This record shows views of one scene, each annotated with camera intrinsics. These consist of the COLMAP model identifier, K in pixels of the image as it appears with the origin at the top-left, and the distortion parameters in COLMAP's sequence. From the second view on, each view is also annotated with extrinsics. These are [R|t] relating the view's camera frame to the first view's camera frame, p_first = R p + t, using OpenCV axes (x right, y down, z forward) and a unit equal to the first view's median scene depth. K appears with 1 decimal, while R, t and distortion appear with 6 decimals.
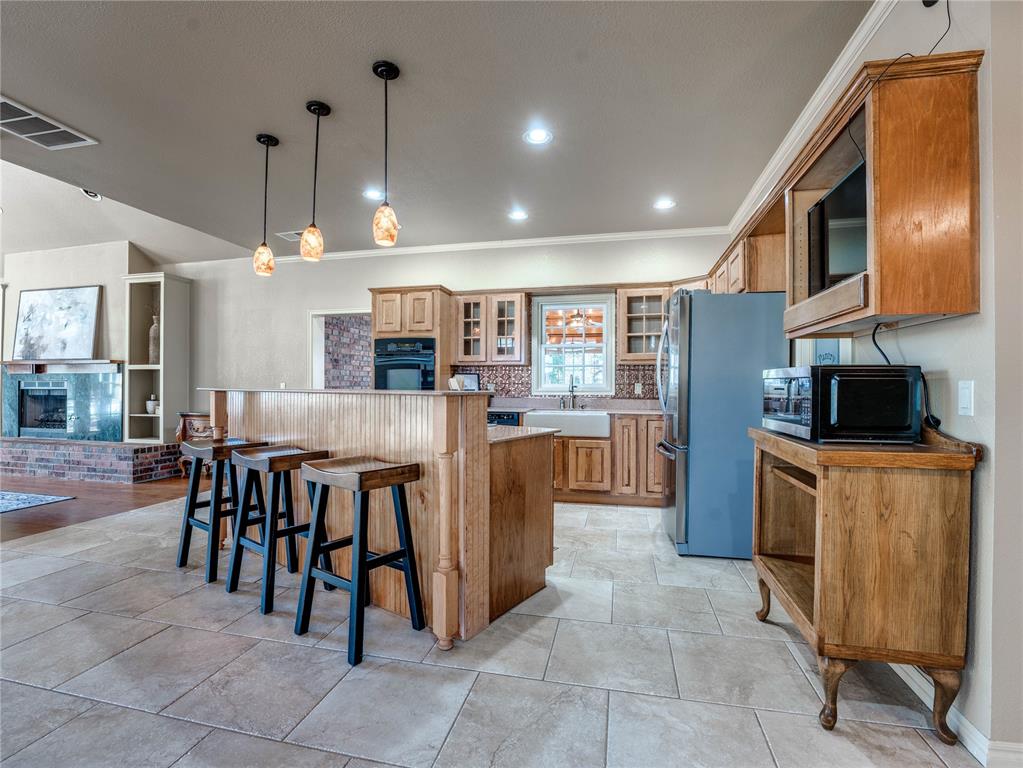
lens RADIAL K [[473.2, 0, 514.7], [0, 473.2, 378.4], [0, 0, 1]] dist [-0.025895, 0.001670]
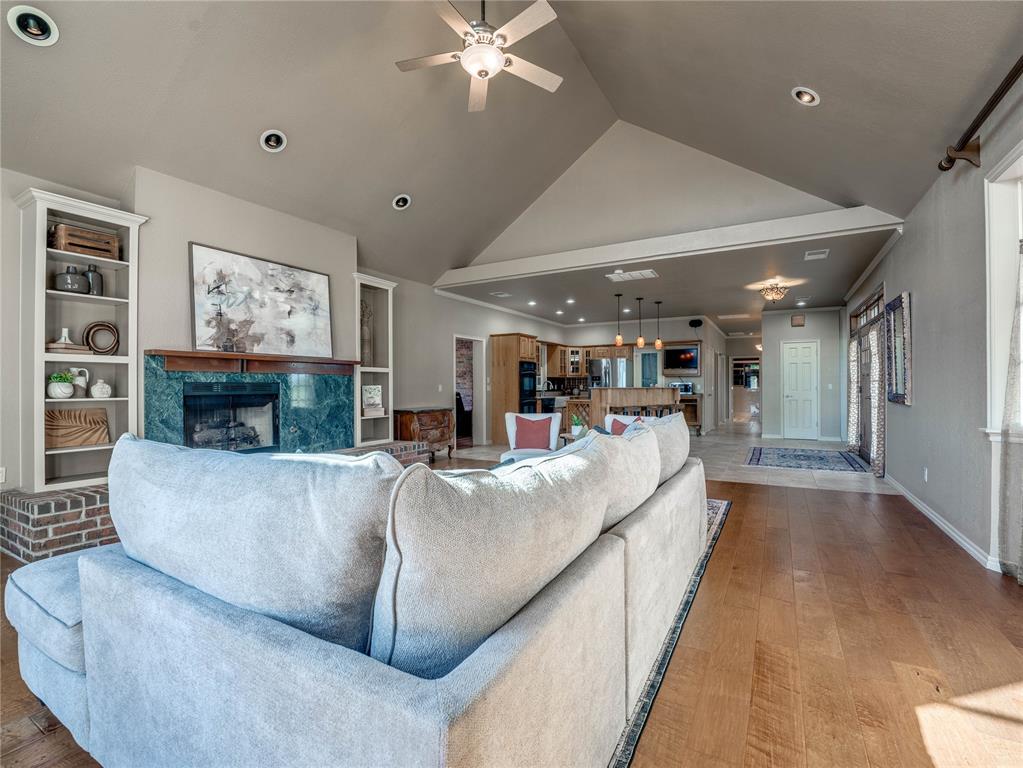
lens RADIAL K [[473.2, 0, 514.5], [0, 473.2, 390.7], [0, 0, 1]] dist [-0.025895, 0.001670]
pose [[0.290039, -0.008895, 0.956973, -1.677921], [-0.000335, 0.999956, 0.009396, 0.011496], [-0.957015, -0.003046, 0.290023, 0.404293]]
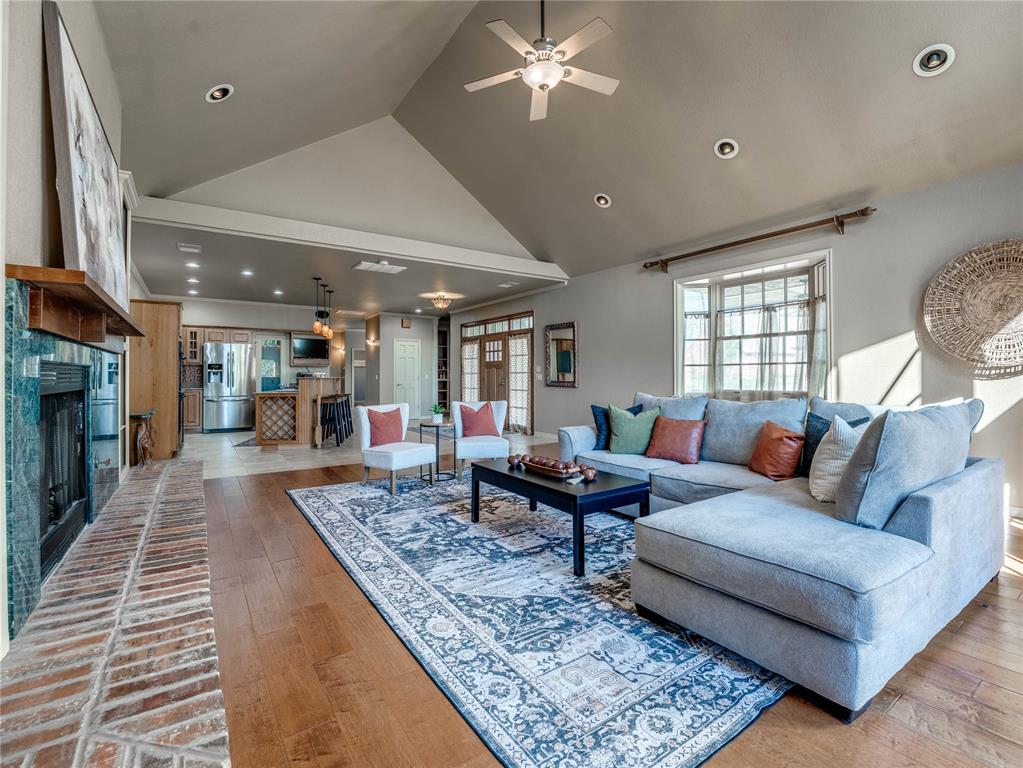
lens RADIAL K [[473.2, 0, 513.3], [0, 473.2, 375.0], [0, 0, 1]] dist [-0.025895, 0.001670]
pose [[-0.730384, -0.000850, 0.683036, -1.531035], [-0.003654, 0.999990, -0.002663, 0.008000], [-0.683027, -0.004441, -0.730380, 1.081370]]
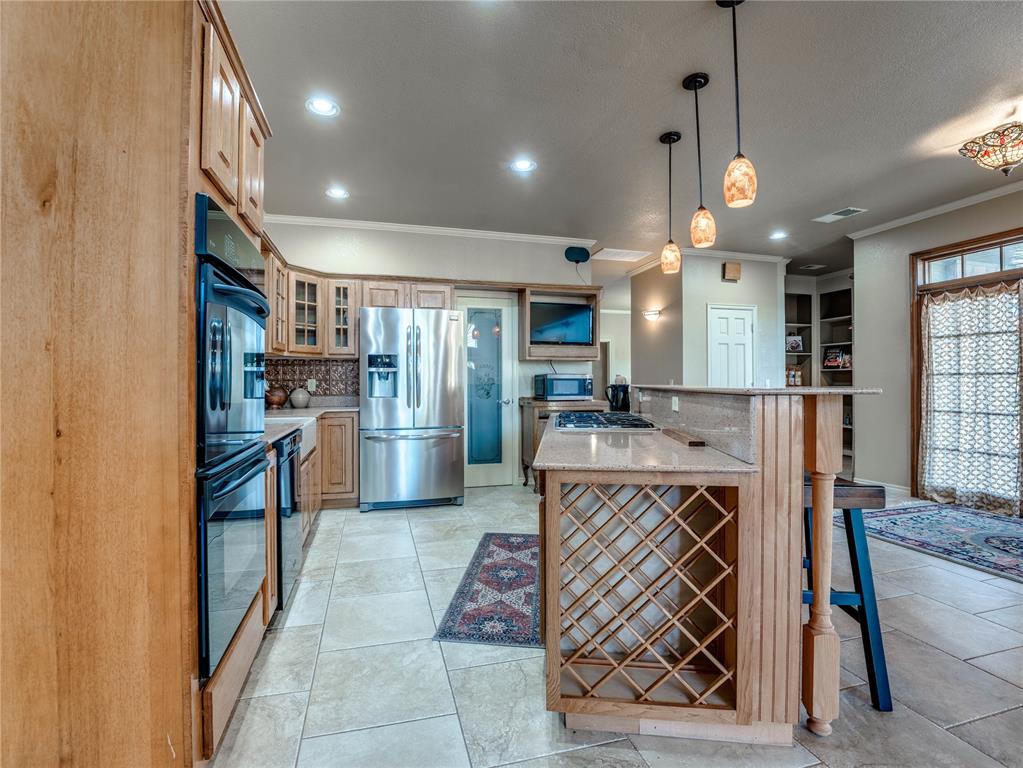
lens RADIAL K [[473.2, 0, 492.9], [0, 473.2, 385.8], [0, 0, 1]] dist [-0.025895, 0.001670]
pose [[-0.452483, -0.007646, 0.891740, -0.477820], [-0.001573, 0.999969, 0.007775, 0.010058], [-0.891772, 0.002115, -0.452481, 0.802057]]
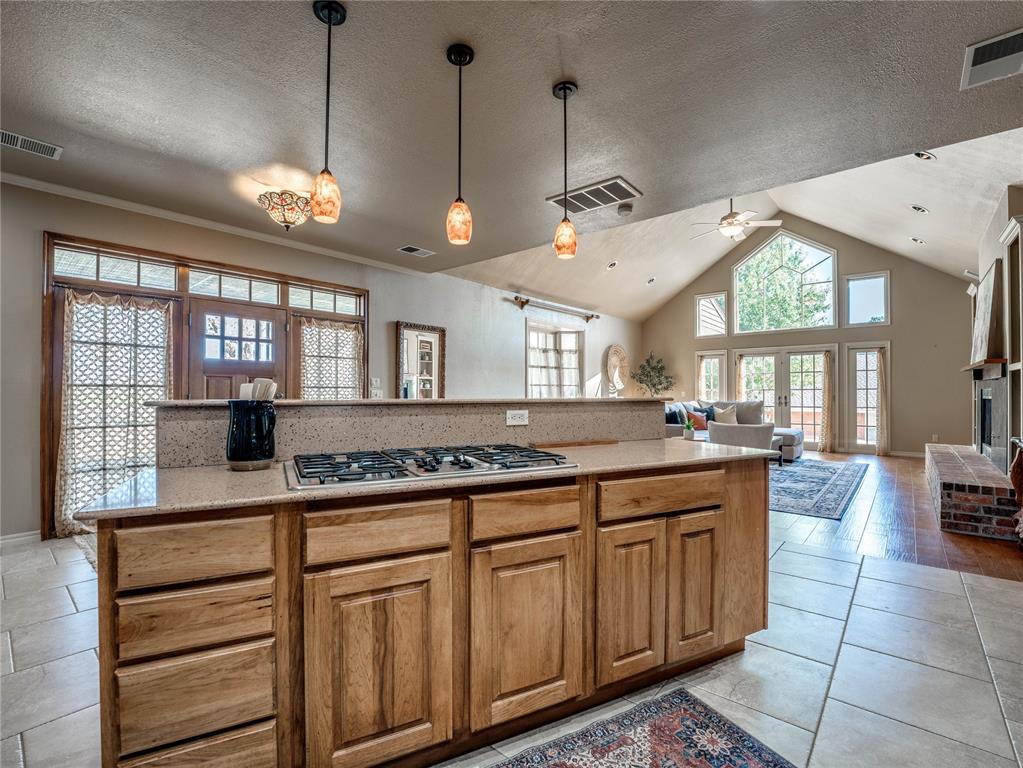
lens RADIAL K [[473.2, 0, 525.9], [0, 473.2, 381.9], [0, 0, 1]] dist [-0.025895, 0.001670]
pose [[-0.446725, -0.021352, -0.894417, 0.113604], [0.003259, 0.999670, -0.025492, 0.009762], [0.894666, -0.014302, -0.446508, 0.664007]]
